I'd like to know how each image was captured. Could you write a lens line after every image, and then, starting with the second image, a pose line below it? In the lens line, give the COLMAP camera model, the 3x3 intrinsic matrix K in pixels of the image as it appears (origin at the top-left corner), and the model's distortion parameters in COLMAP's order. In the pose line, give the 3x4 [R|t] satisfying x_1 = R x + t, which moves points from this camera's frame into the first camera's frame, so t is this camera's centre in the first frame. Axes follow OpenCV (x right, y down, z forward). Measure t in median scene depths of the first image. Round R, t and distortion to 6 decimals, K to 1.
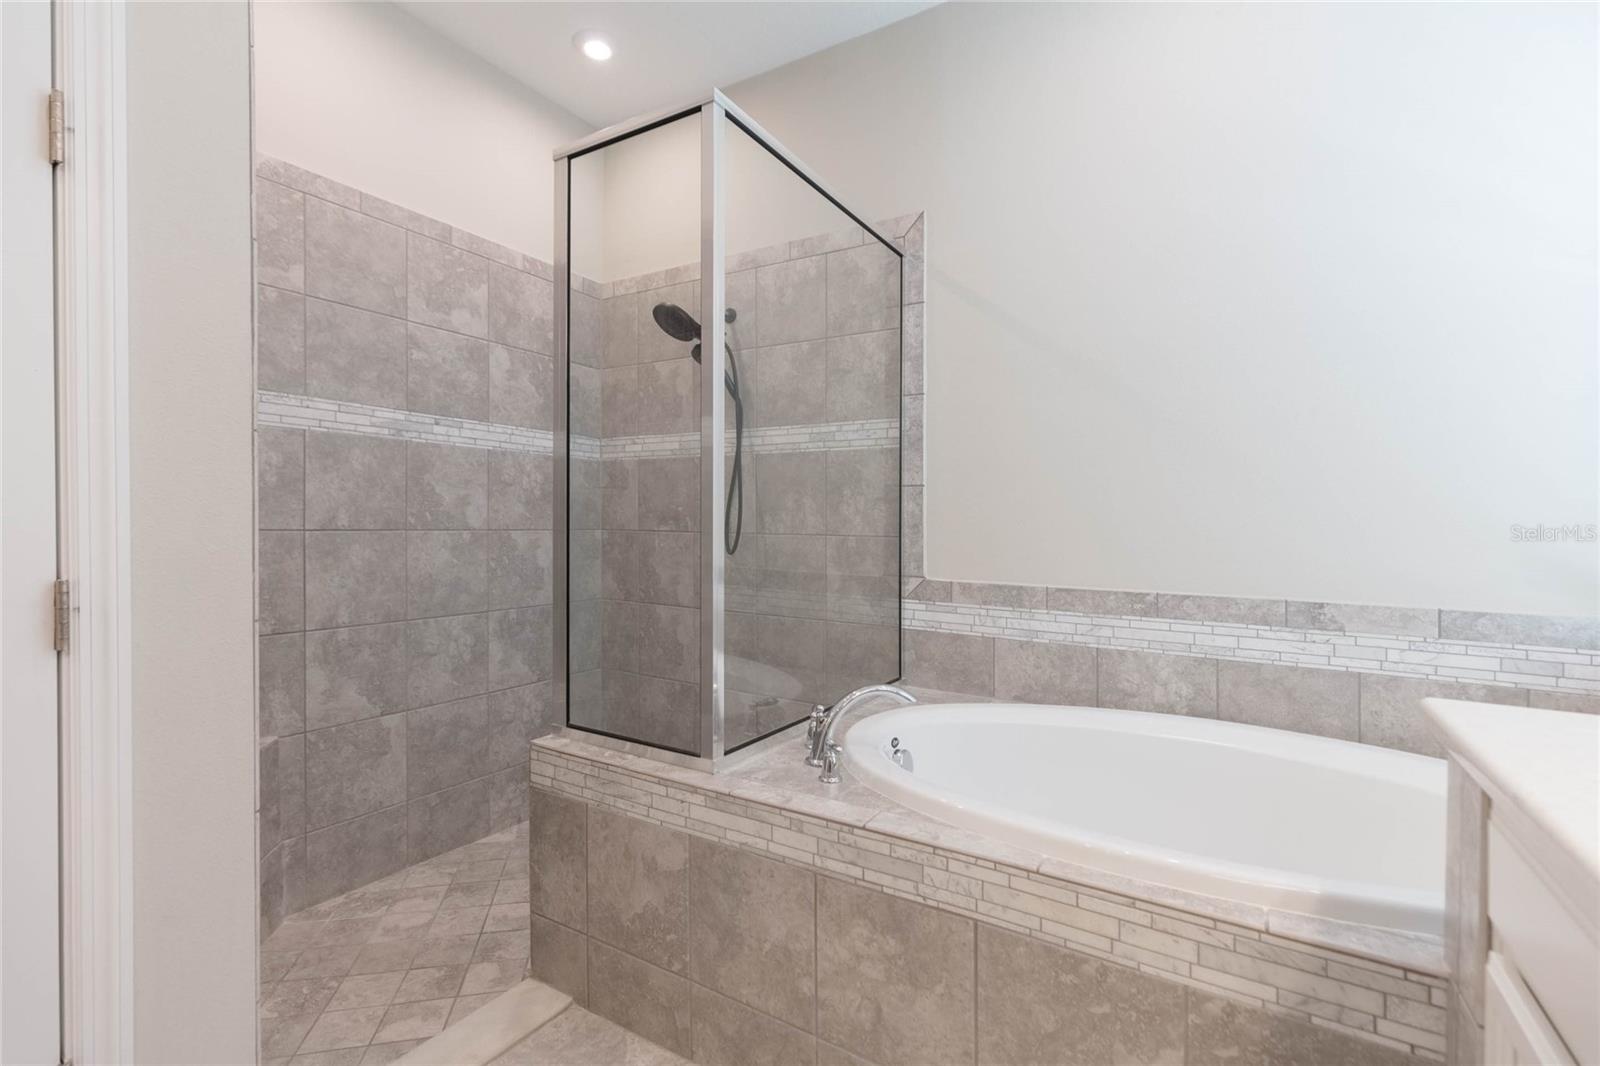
lens RADIAL K [[720.9, 0, 809.0], [0, 720.9, 533.3], [0, 0, 1]] dist [0.001398, -0.000054]
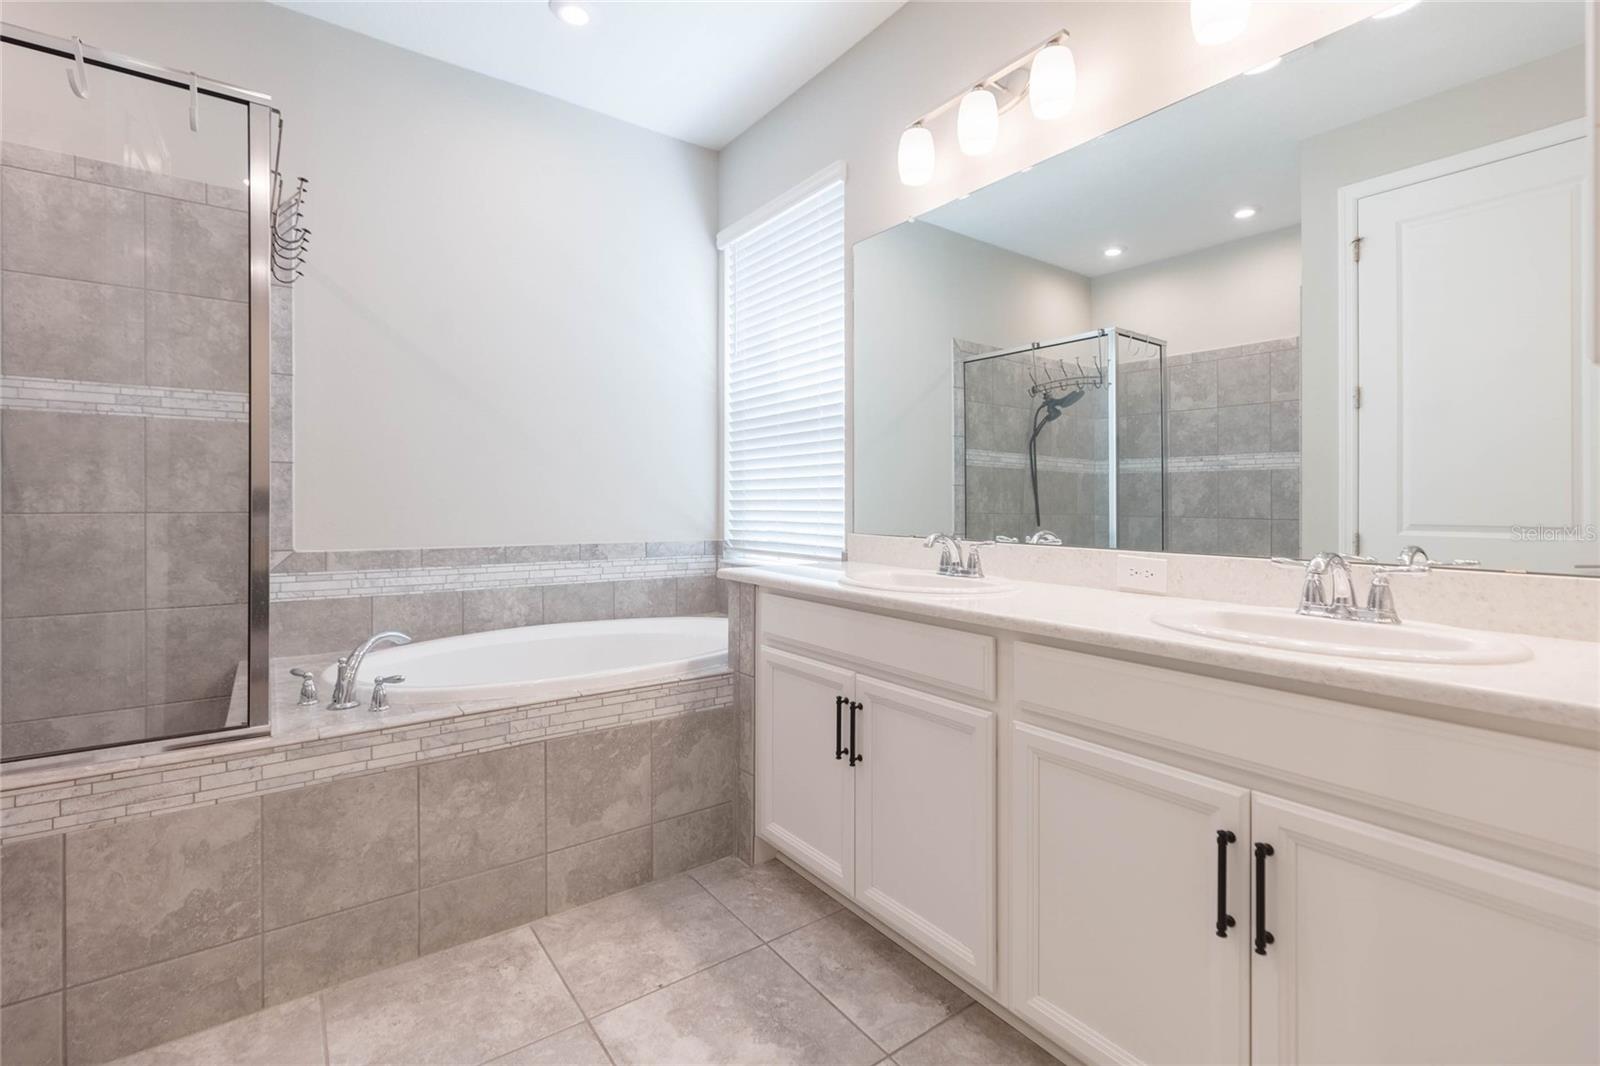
lens RADIAL K [[720.9, 0, 809.0], [0, 720.9, 533.3], [0, 0, 1]] dist [0.001398, -0.000054]
pose [[0.379115, -0.051440, 0.923919, -0.650523], [0.013589, 0.998655, 0.050025, -0.007454], [-0.925250, -0.006410, 0.379305, -0.113681]]
